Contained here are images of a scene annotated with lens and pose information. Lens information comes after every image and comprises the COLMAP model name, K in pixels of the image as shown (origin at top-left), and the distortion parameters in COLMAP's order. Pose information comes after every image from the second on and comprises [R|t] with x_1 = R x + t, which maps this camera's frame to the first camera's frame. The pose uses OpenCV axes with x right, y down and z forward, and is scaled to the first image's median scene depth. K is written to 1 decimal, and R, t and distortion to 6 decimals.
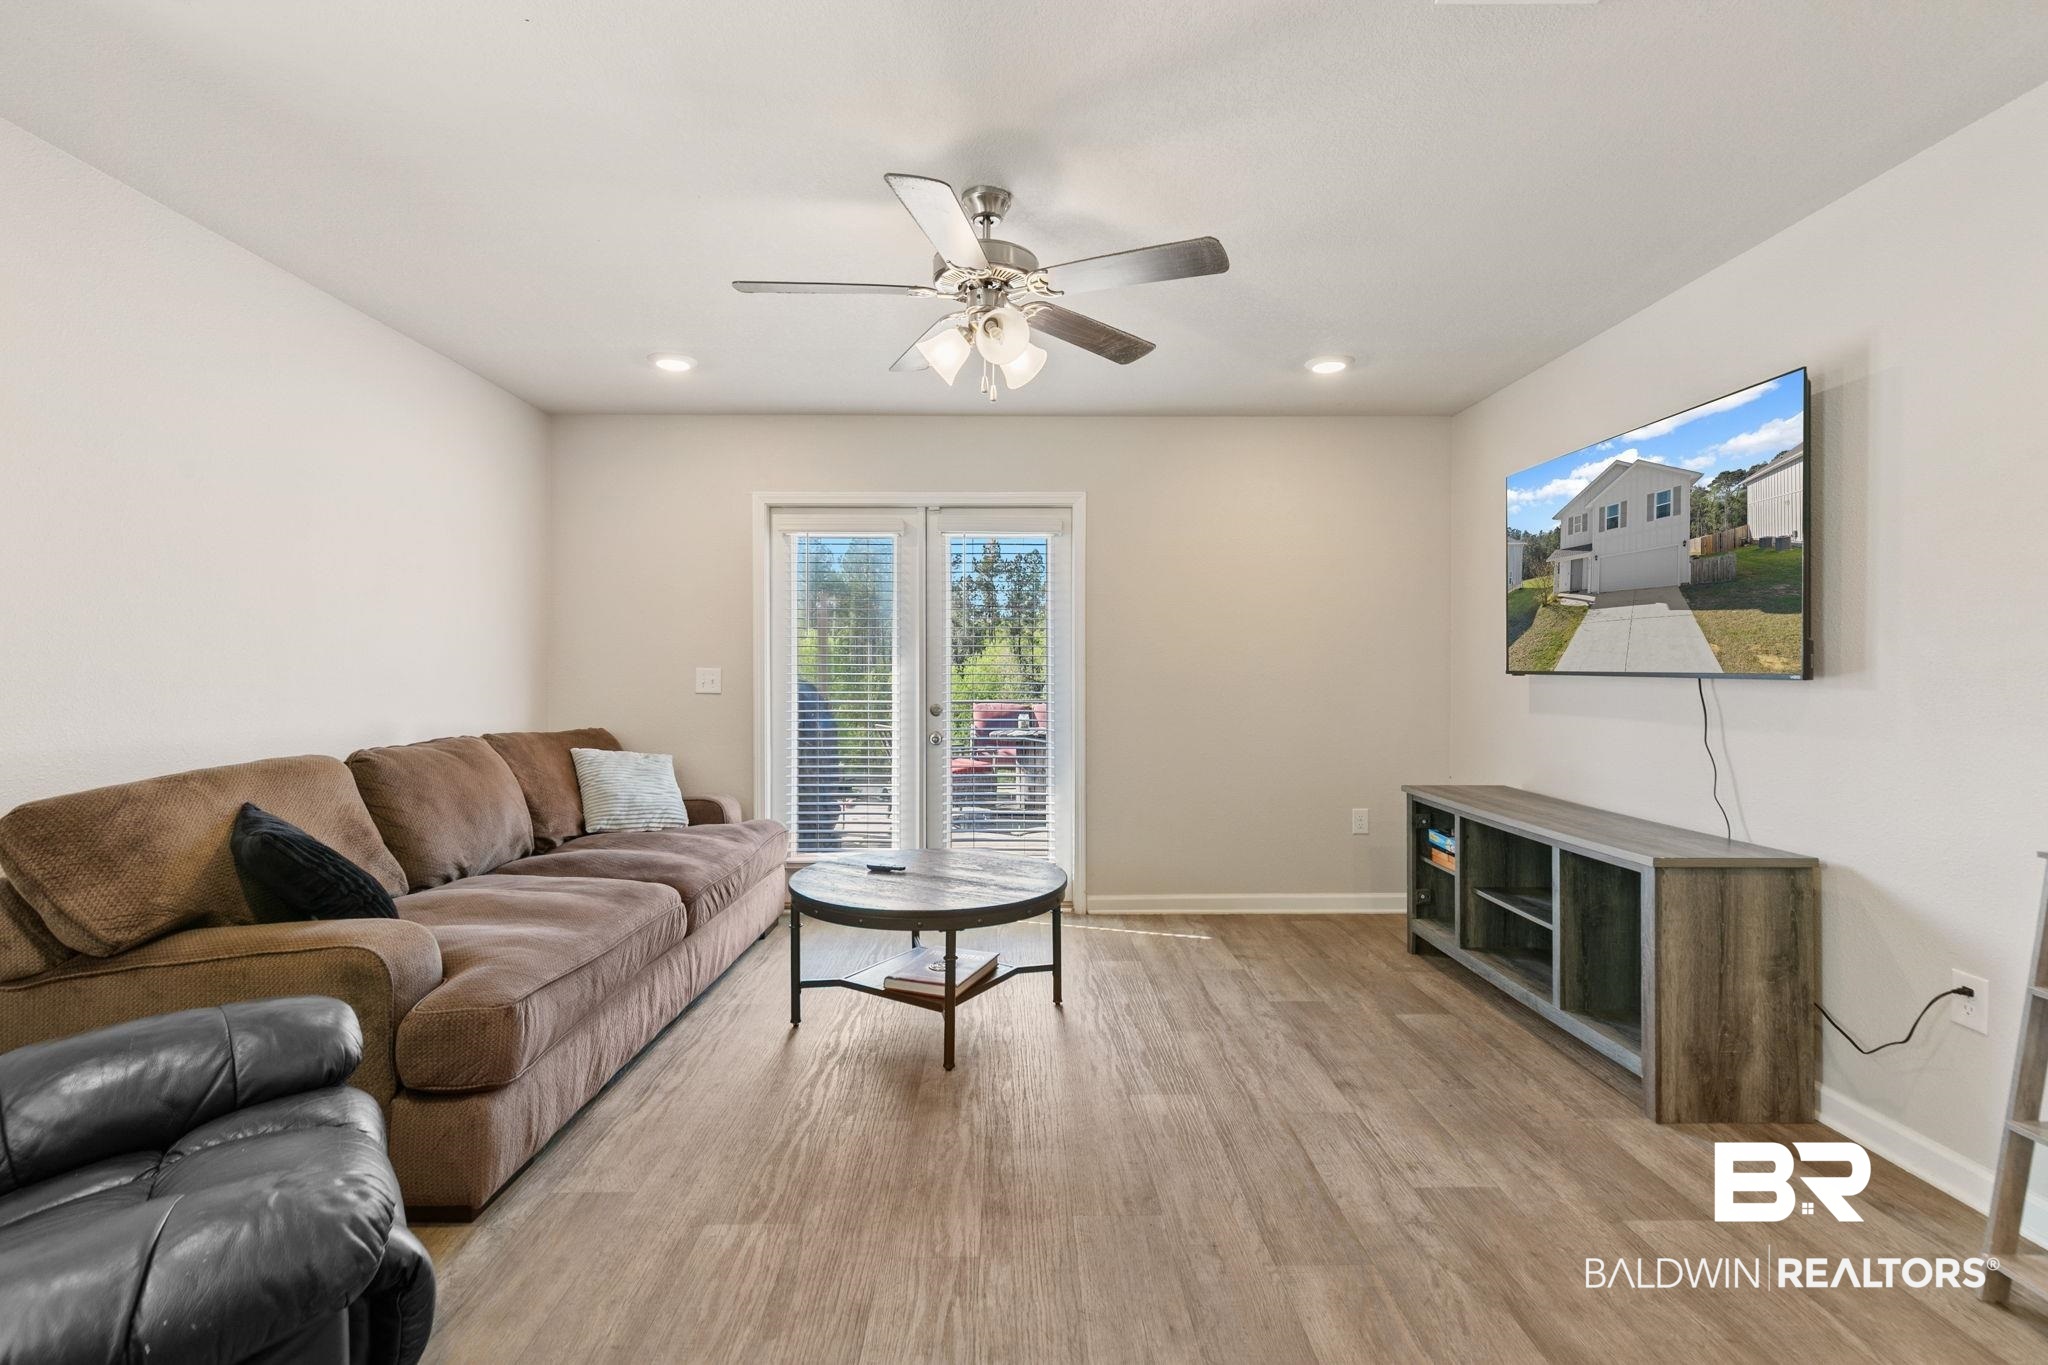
lens RADIAL K [[917.3, 0, 1004.6], [0, 917.3, 665.4], [0, 0, 1]] dist [0.008664, -0.003128]
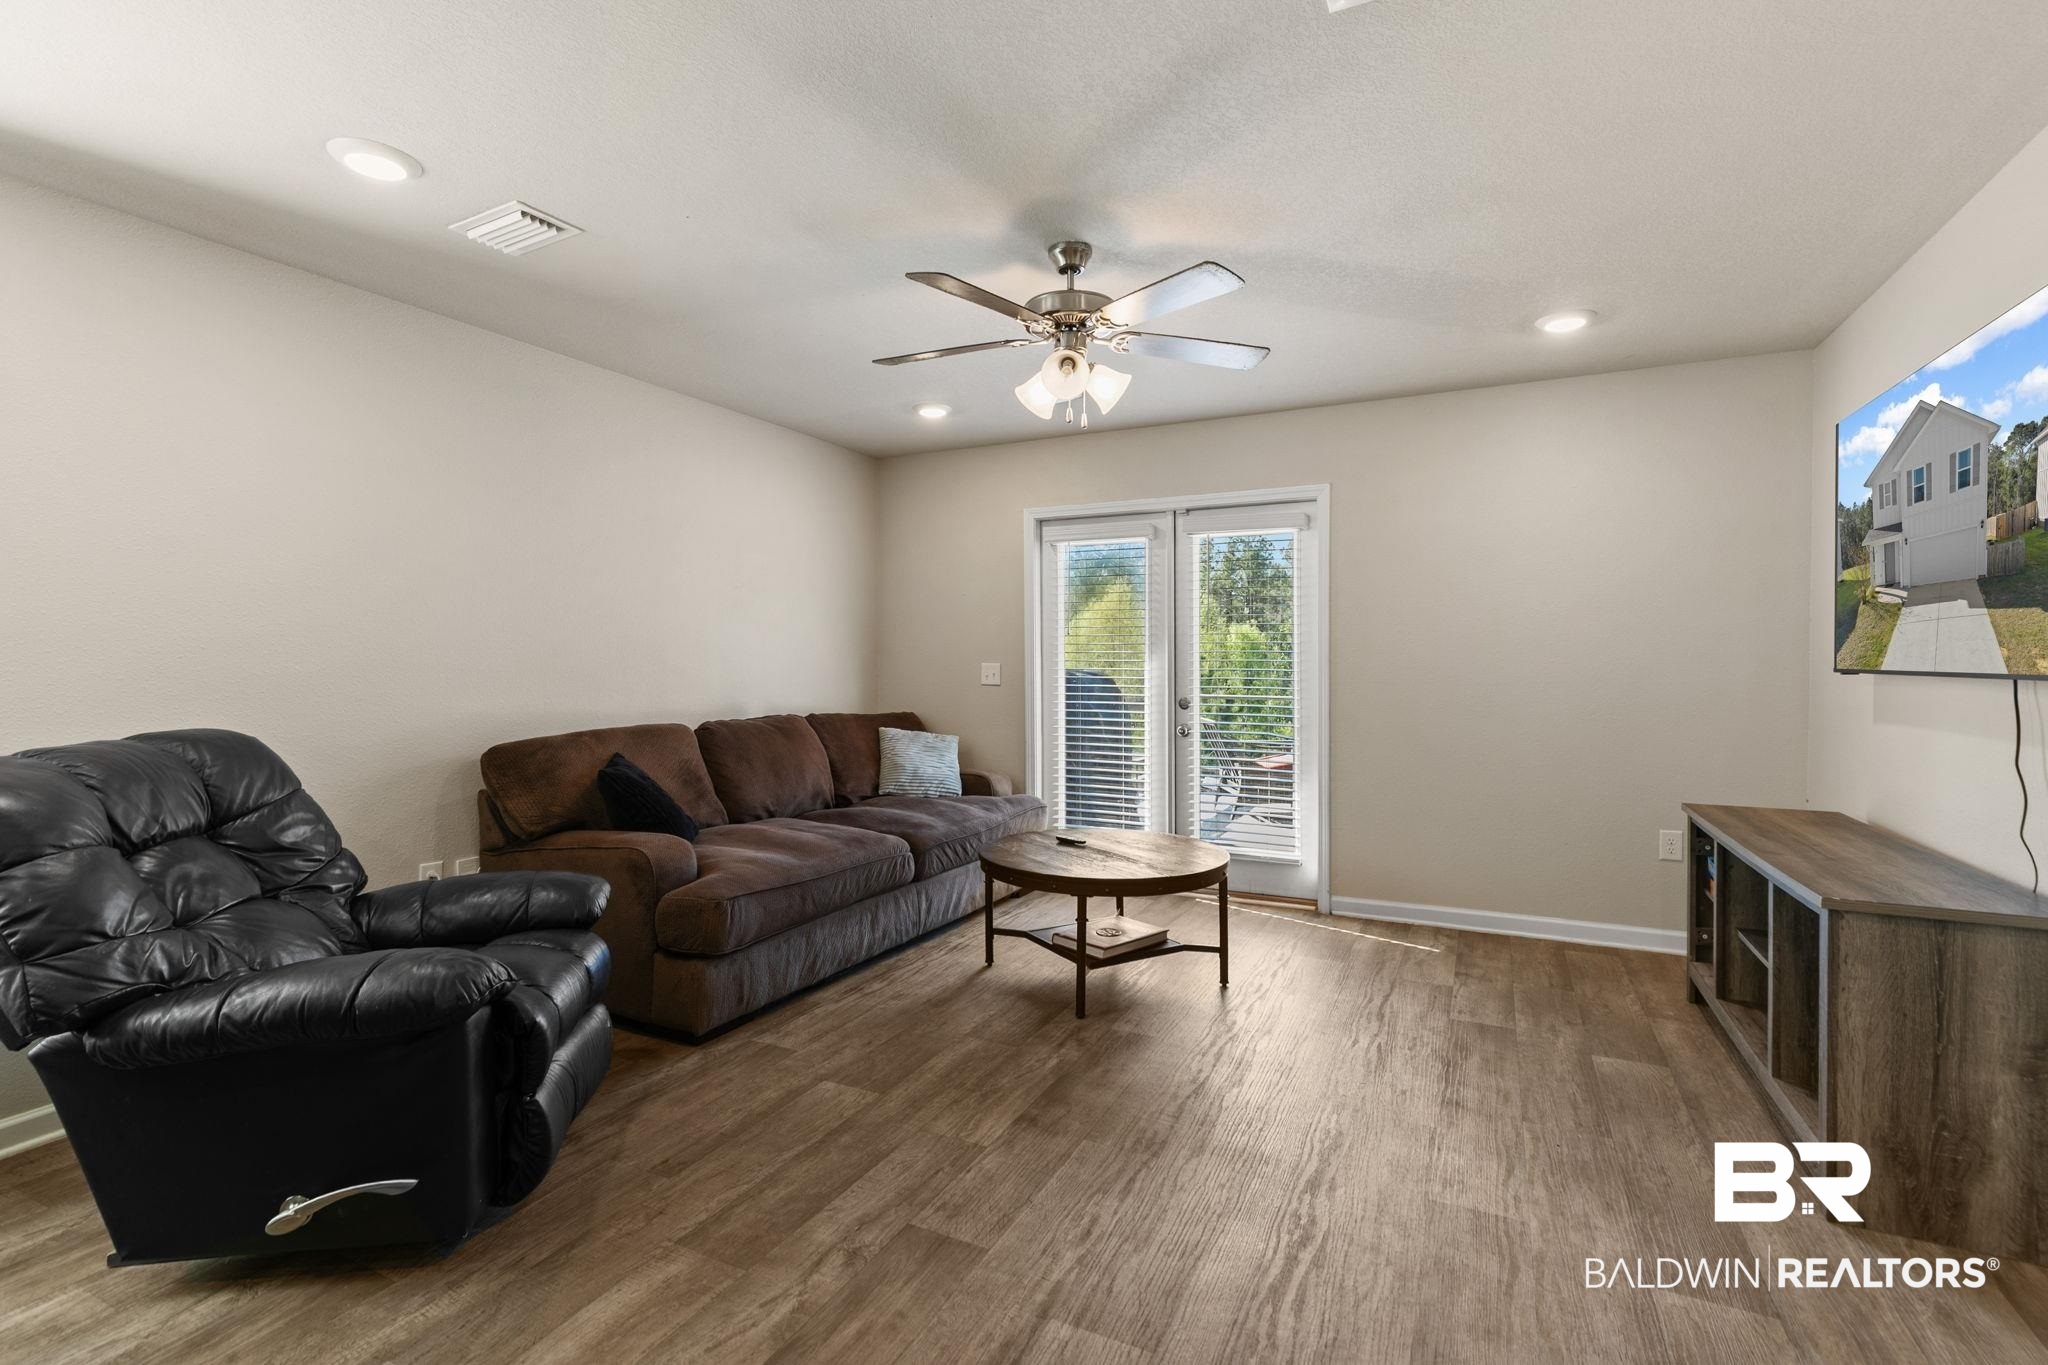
lens RADIAL K [[917.3, 0, 1021.2], [0, 917.3, 672.2], [0, 0, 1]] dist [0.008664, -0.003128]
pose [[0.896298, 0.006819, -0.443399, 0.340148], [-0.001071, 0.999912, 0.013211, -0.001788], [0.443450, -0.011366, 0.896227, -0.040808]]
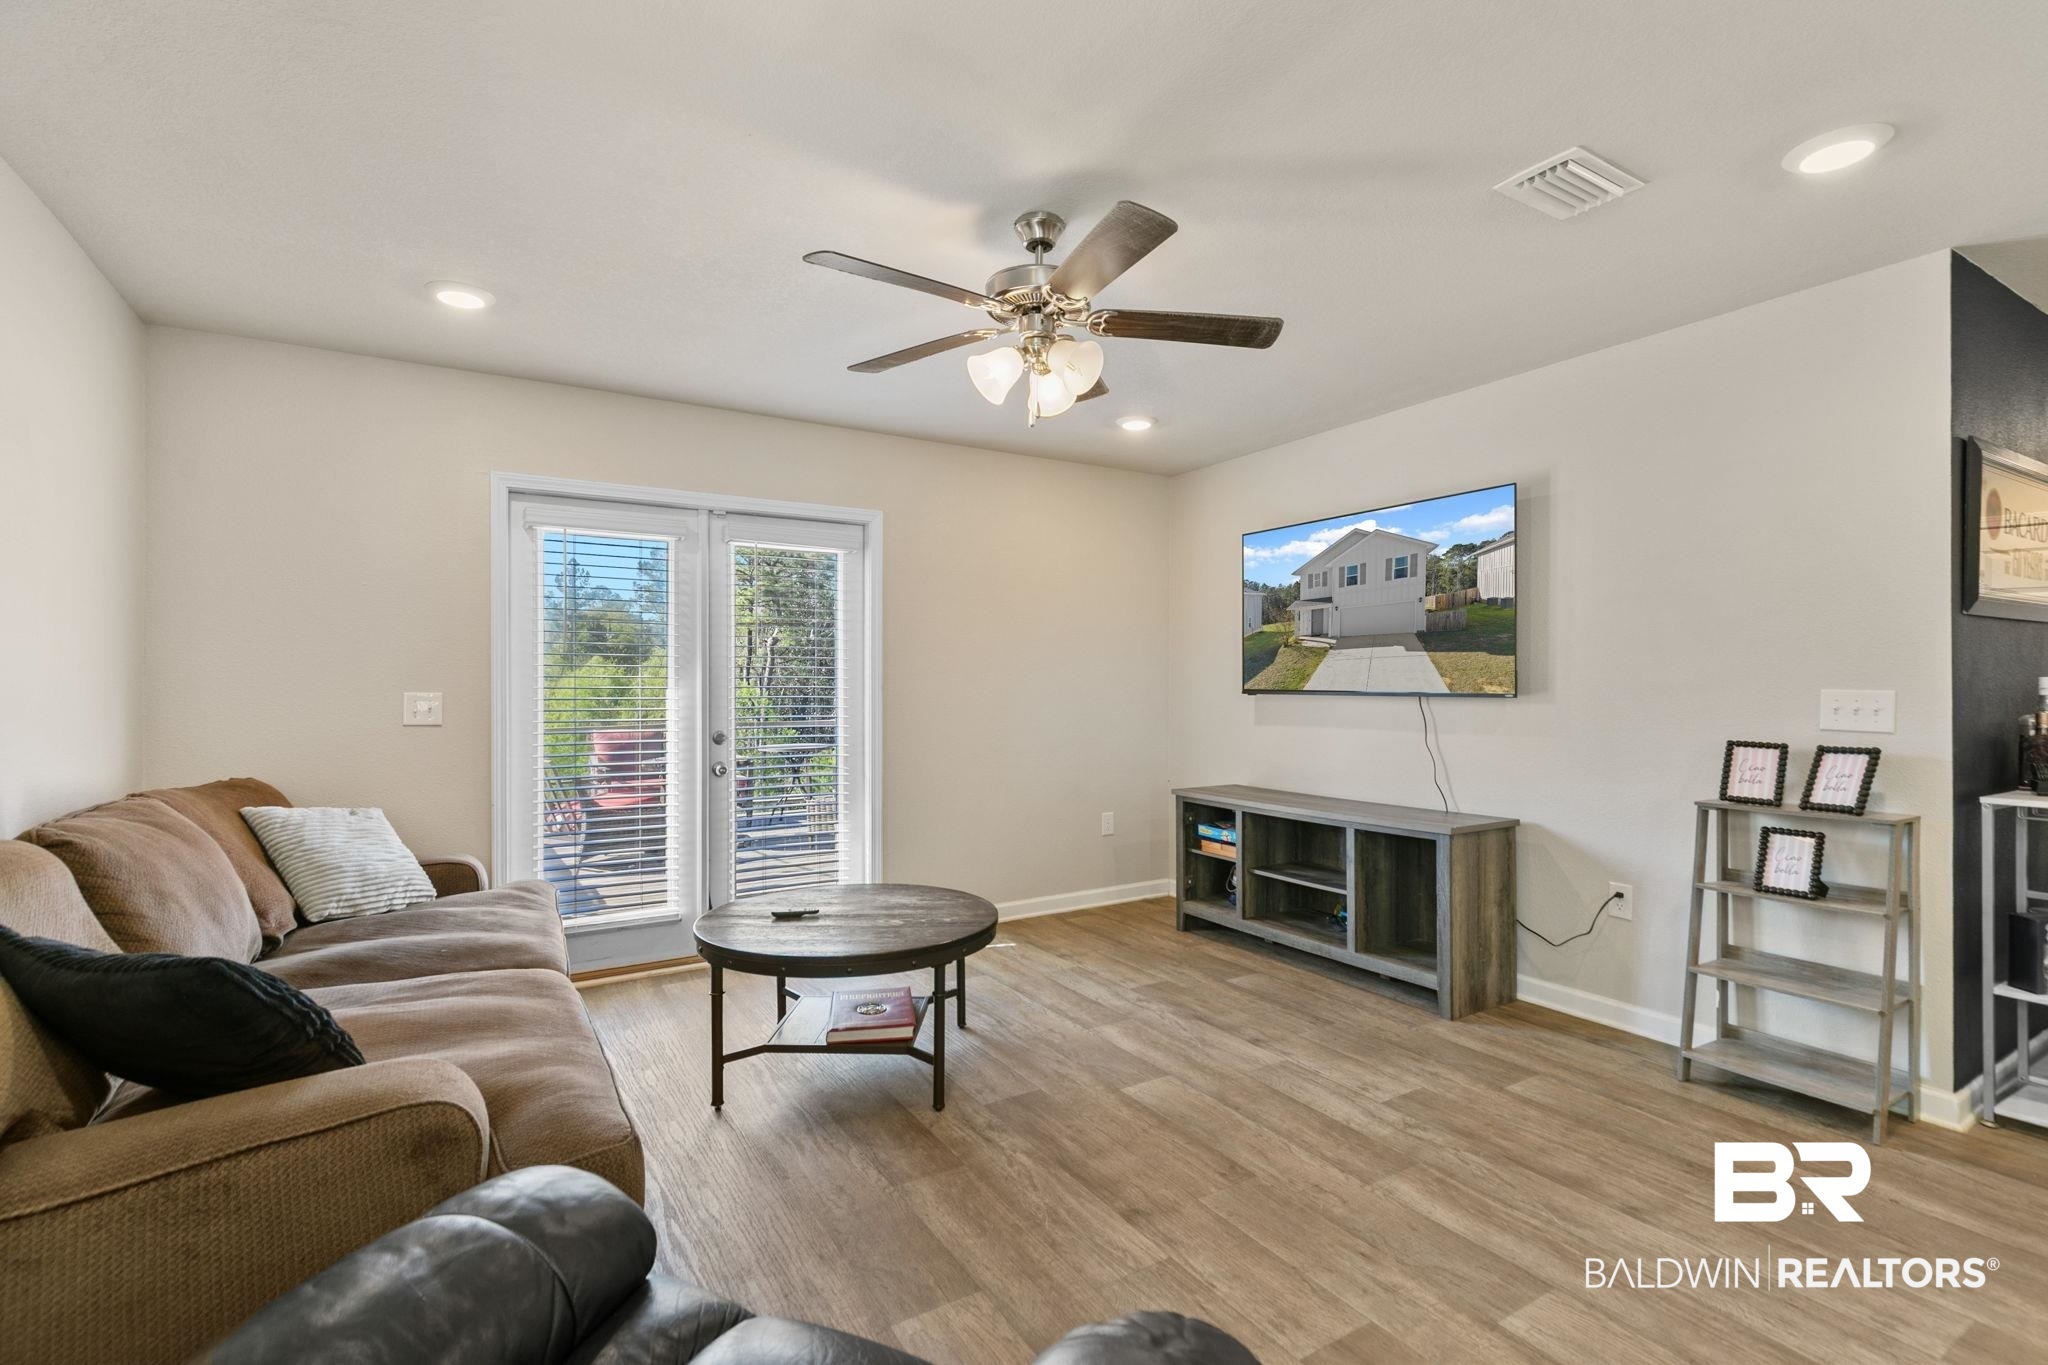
lens RADIAL K [[917.3, 0, 1005.8], [0, 917.3, 689.6], [0, 0, 1]] dist [0.008664, -0.003128]
pose [[0.858966, -0.002318, 0.512028, -0.447706], [0.000760, 0.999994, 0.003252, -0.002576], [-0.512032, -0.002404, 0.858963, 0.125771]]
